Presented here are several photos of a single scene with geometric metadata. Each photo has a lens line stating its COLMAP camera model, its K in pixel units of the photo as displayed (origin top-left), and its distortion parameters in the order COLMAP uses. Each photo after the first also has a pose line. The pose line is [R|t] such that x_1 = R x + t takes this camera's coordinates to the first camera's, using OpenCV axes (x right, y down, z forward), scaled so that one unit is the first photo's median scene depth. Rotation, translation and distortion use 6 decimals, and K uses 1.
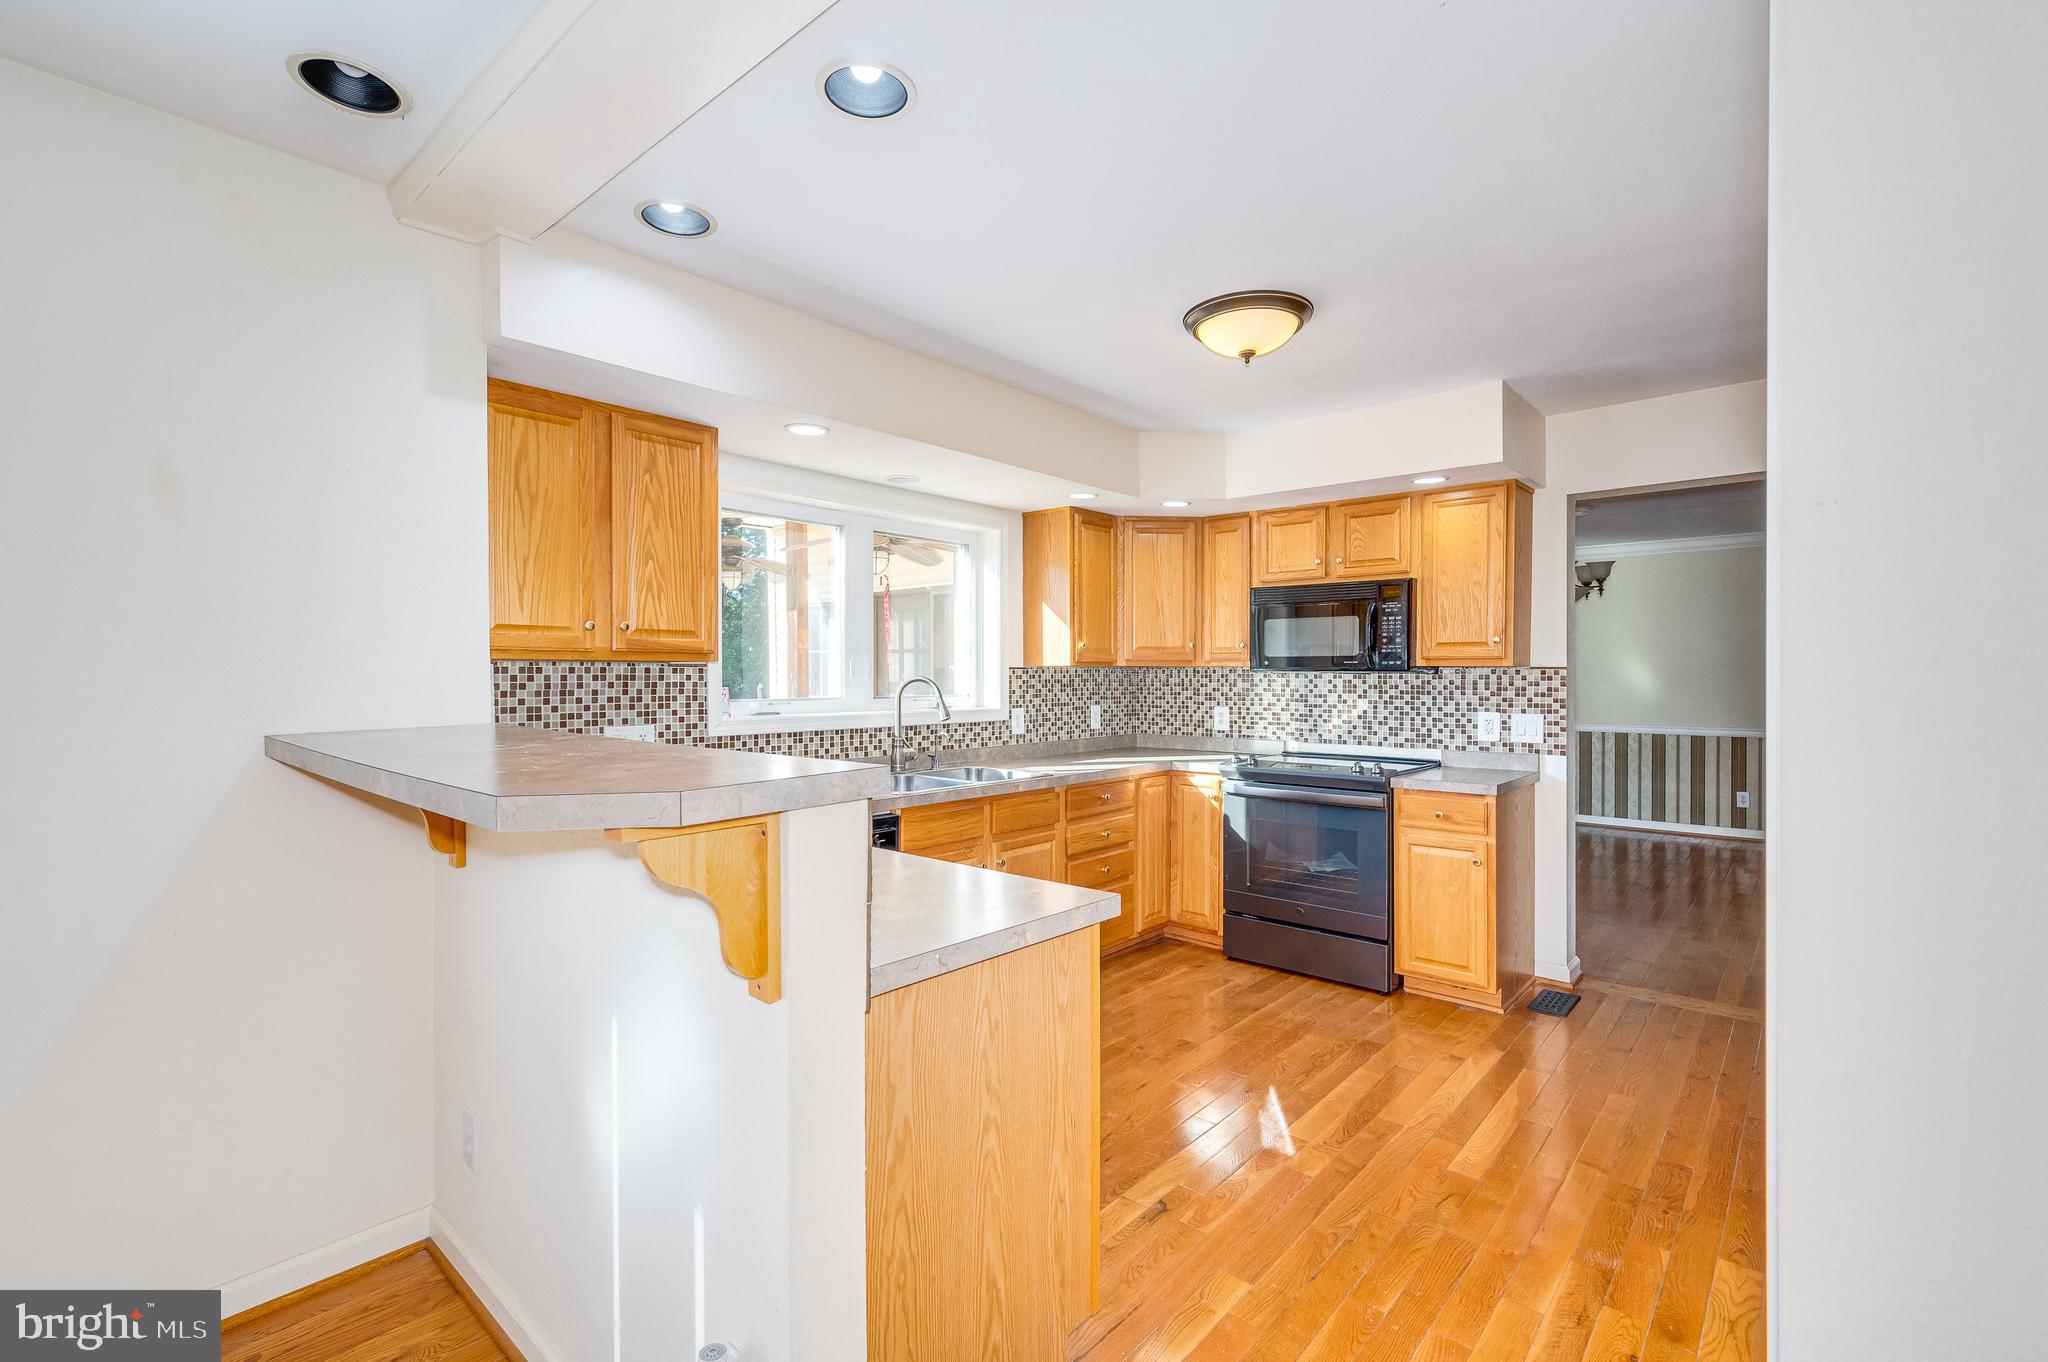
lens RADIAL K [[931.8, 0, 1057.2], [0, 931.8, 674.5], [0, 0, 1]] dist [-0.000469, -0.000032]
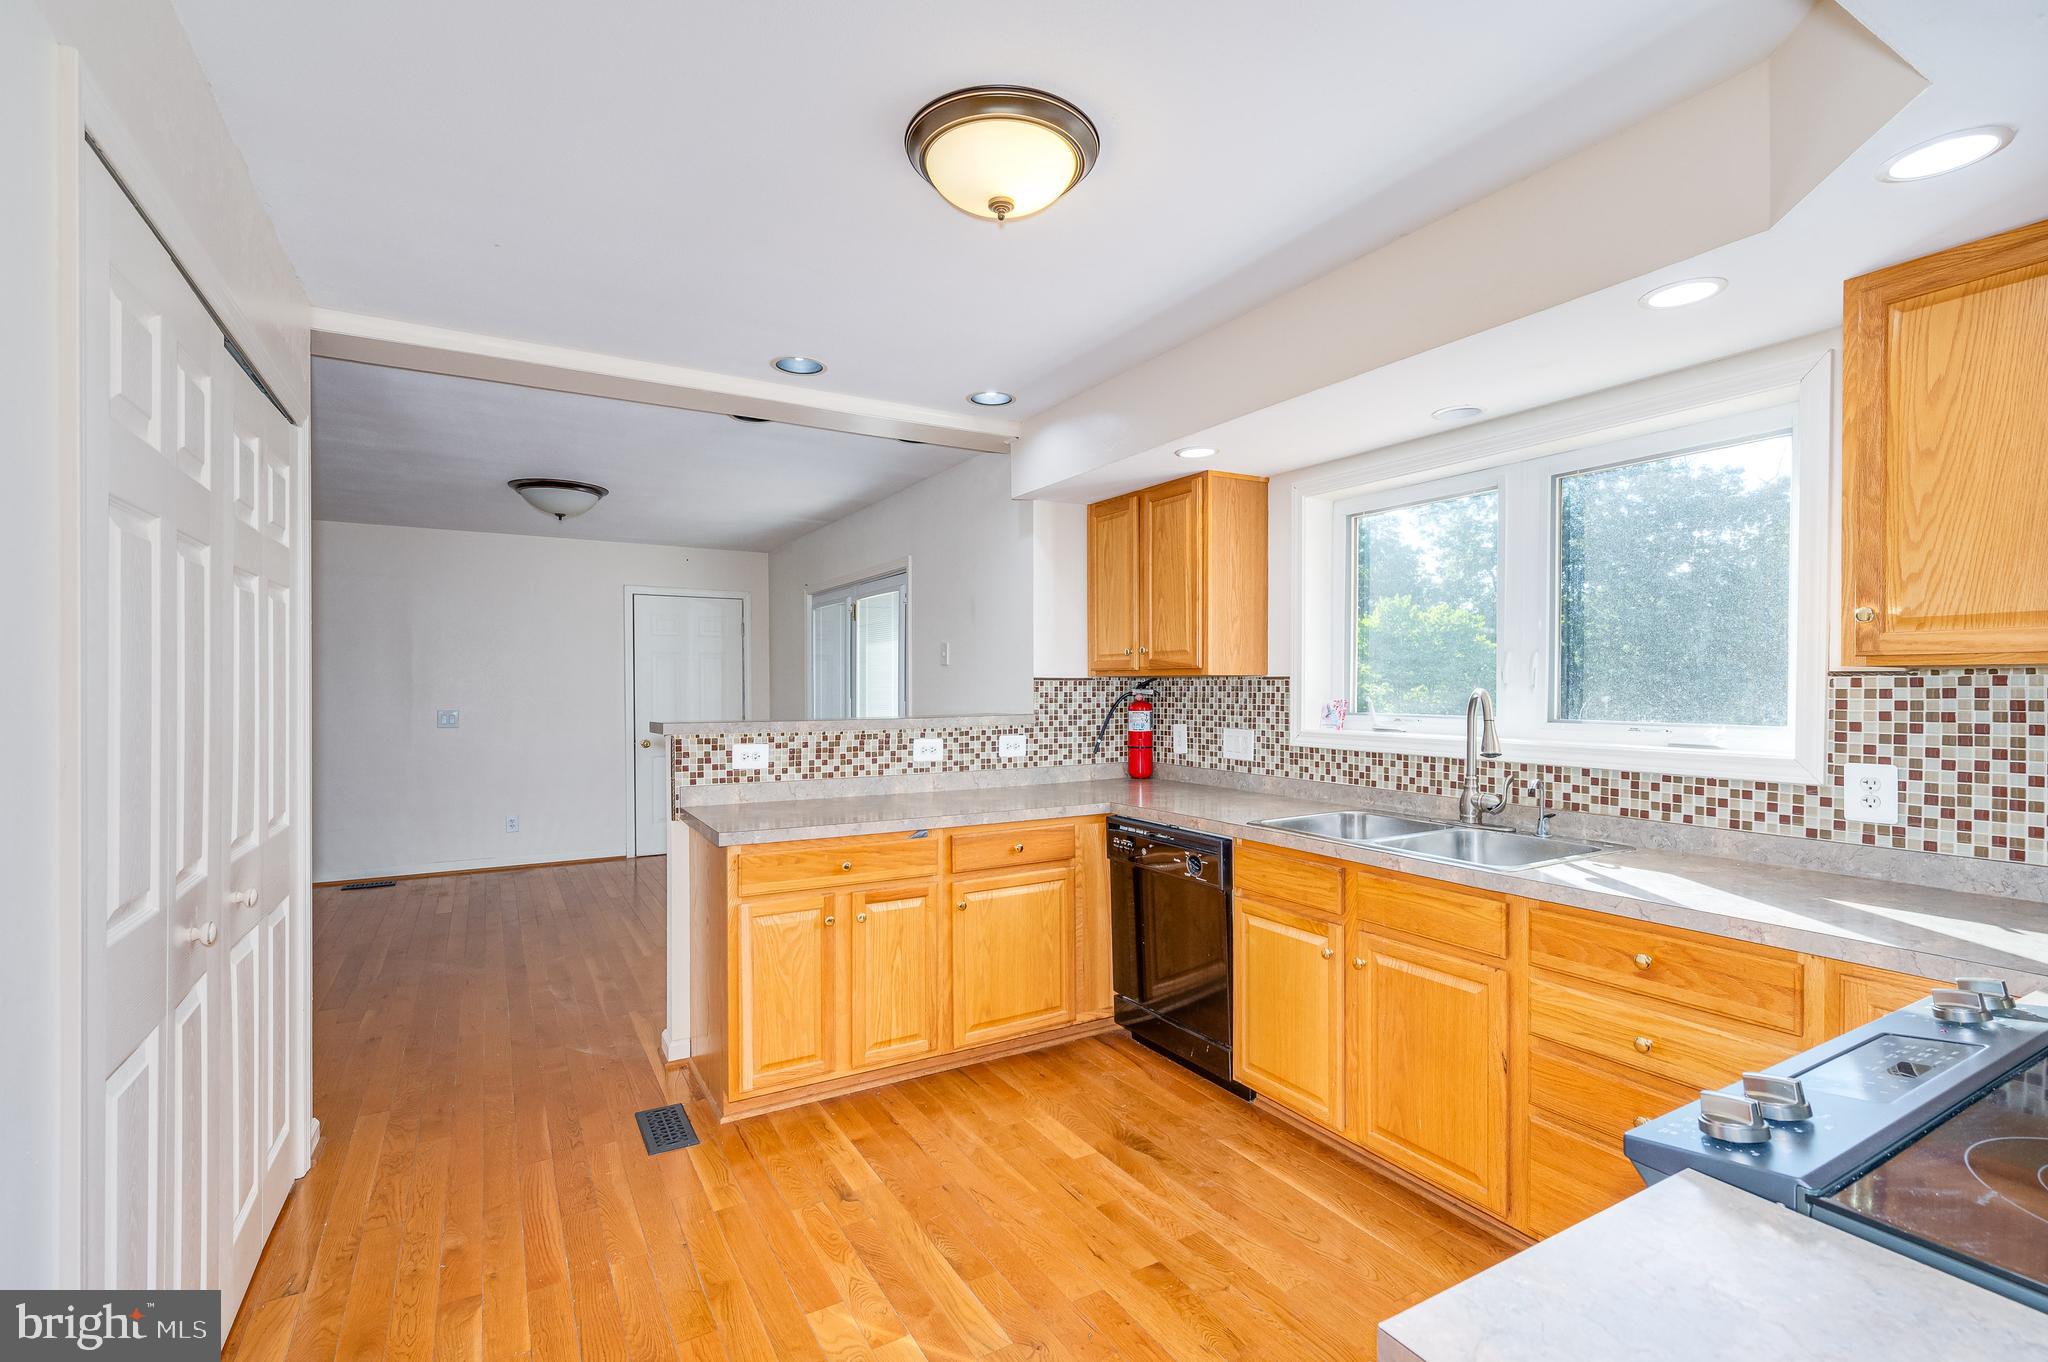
lens RADIAL K [[913.6, 0, 1024.0], [0, 913.6, 681.0], [0, 0, 1]] dist [0.001178, 0.000259]
pose [[-0.340539, -0.005379, -0.940215, 0.699628], [-0.001699, 0.999986, -0.005106, -0.000319], [0.940229, -0.000141, -0.340543, 1.072628]]
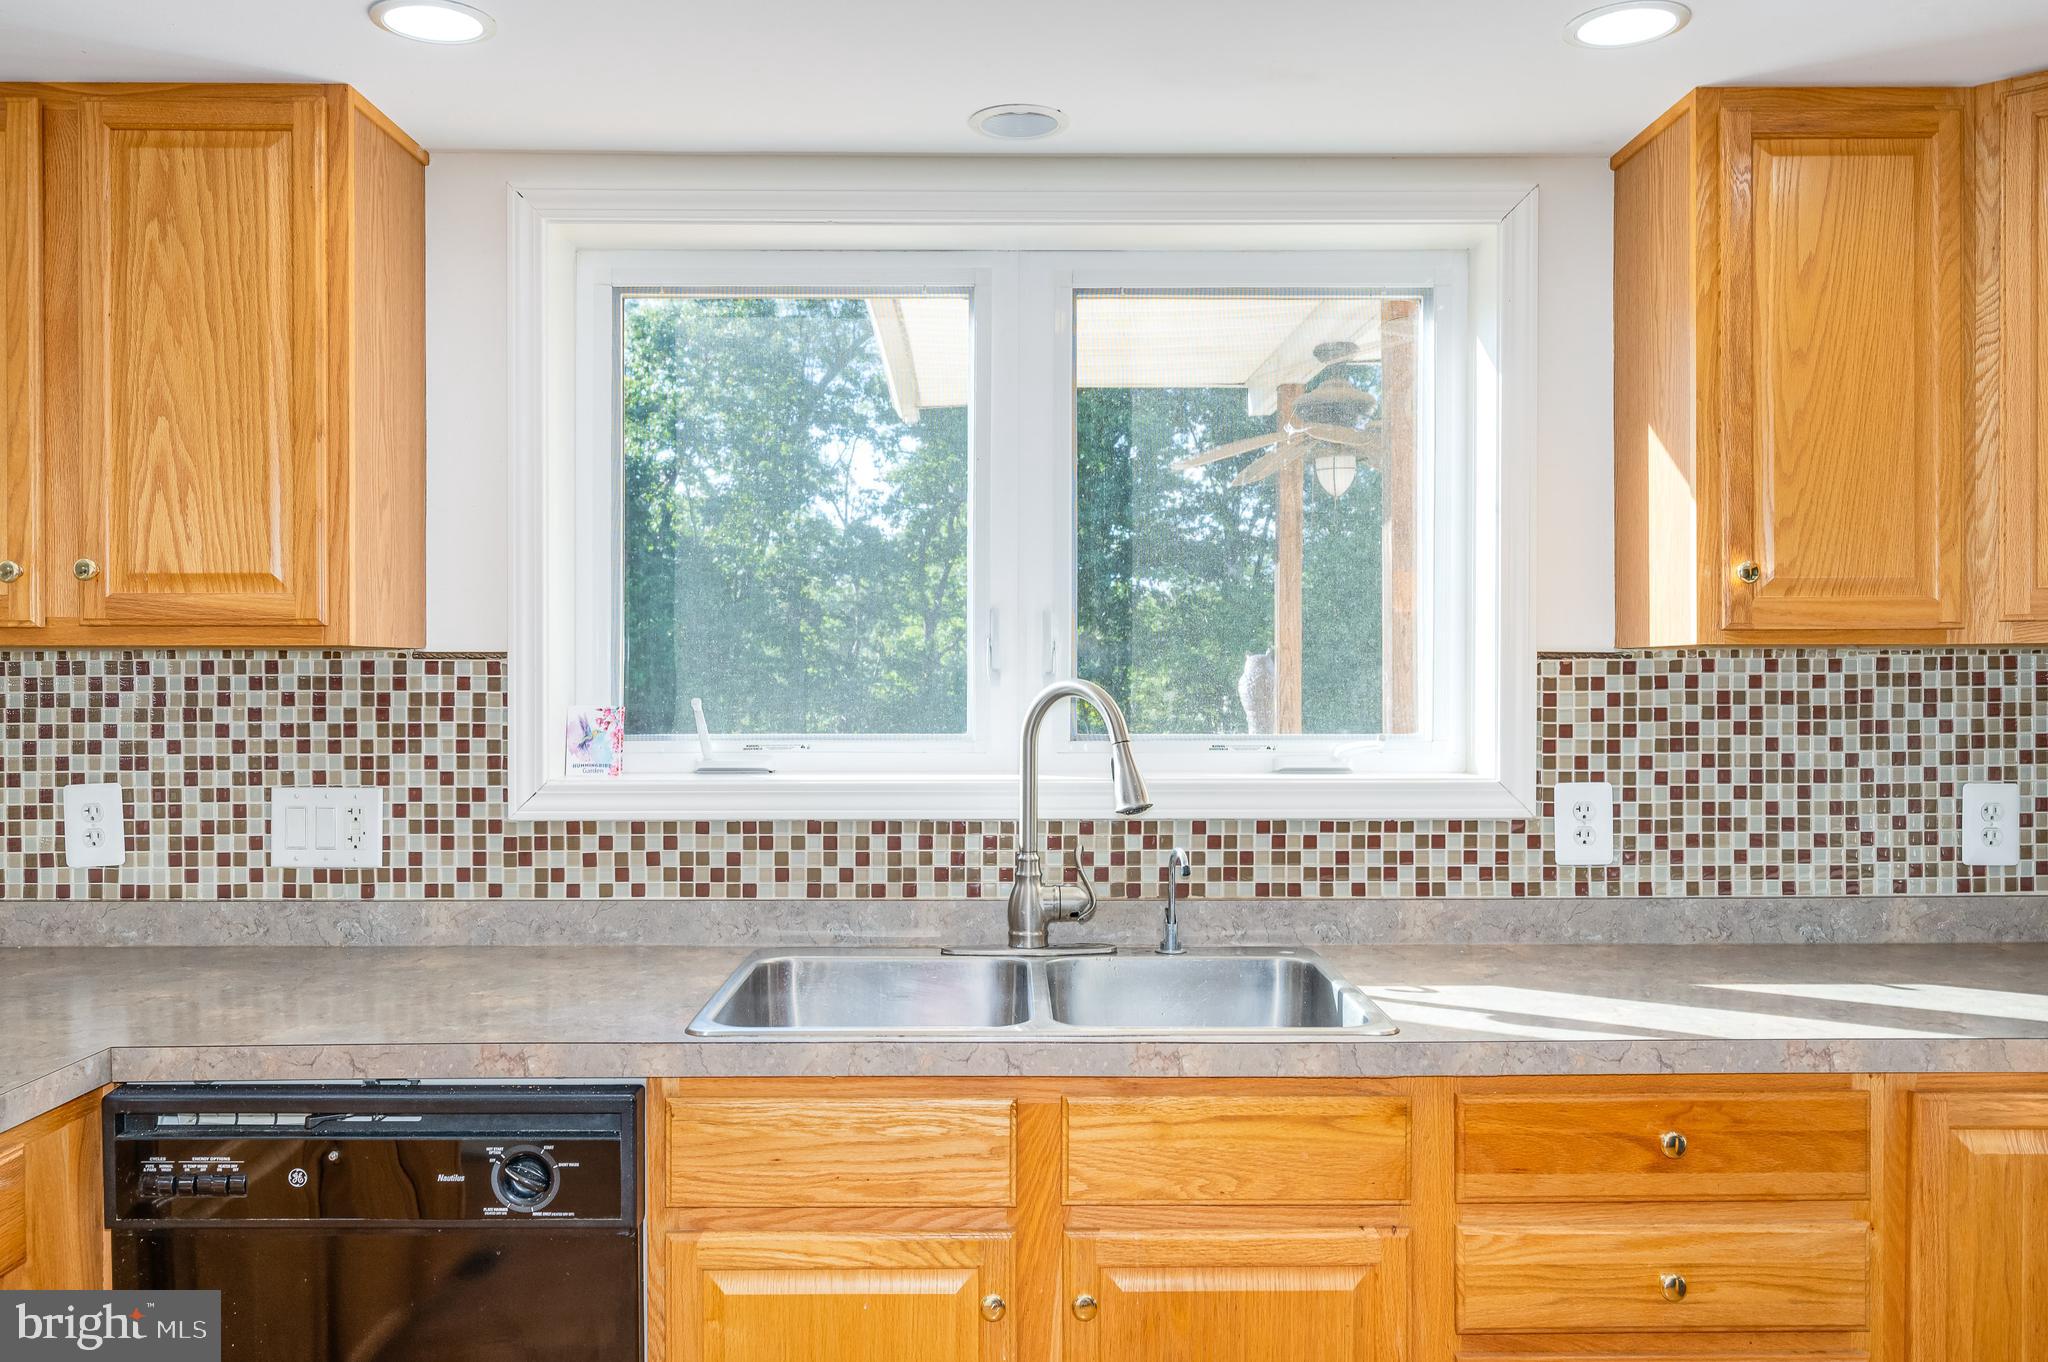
lens RADIAL K [[1607.4, 0, 1024.0], [0, 1607.4, 681.0], [0, 0, 1]] dist [-0.007670, 0.002897]
pose [[0.645465, 0.002944, -0.763784, 0.347041], [0.000872, 0.999989, 0.004592, -0.000968], [0.763789, -0.003630, 0.645456, 0.705885]]
